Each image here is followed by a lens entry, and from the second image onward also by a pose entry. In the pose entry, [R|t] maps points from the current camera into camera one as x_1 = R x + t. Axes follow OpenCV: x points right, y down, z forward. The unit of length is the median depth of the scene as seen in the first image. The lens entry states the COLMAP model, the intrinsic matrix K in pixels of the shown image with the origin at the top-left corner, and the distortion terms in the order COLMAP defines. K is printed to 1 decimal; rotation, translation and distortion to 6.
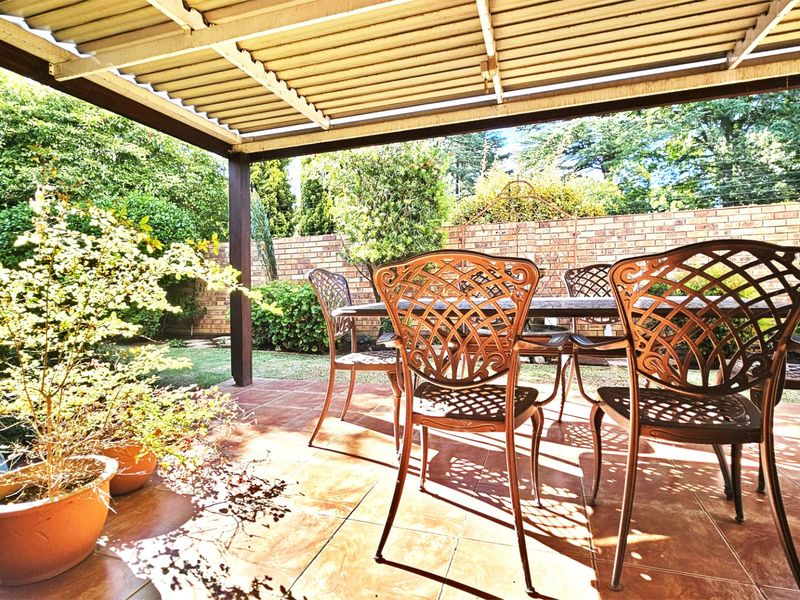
lens RADIAL K [[453.1, 0, 385.0], [0, 453.1, 280.8], [0, 0, 1]] dist [-0.001927, -0.000708]
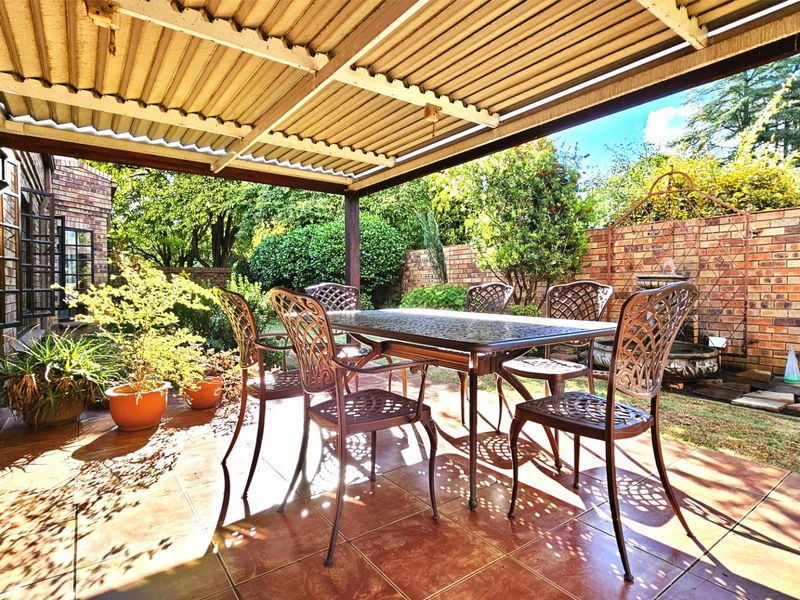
lens RADIAL K [[453.1, 0, 385.0], [0, 453.1, 280.8], [0, 0, 1]] dist [-0.001927, -0.000708]
pose [[0.800470, 0.013950, -0.599210, 0.758610], [-0.007090, 0.999880, 0.013807, -0.051892], [0.599330, -0.006804, 0.800473, -0.003230]]
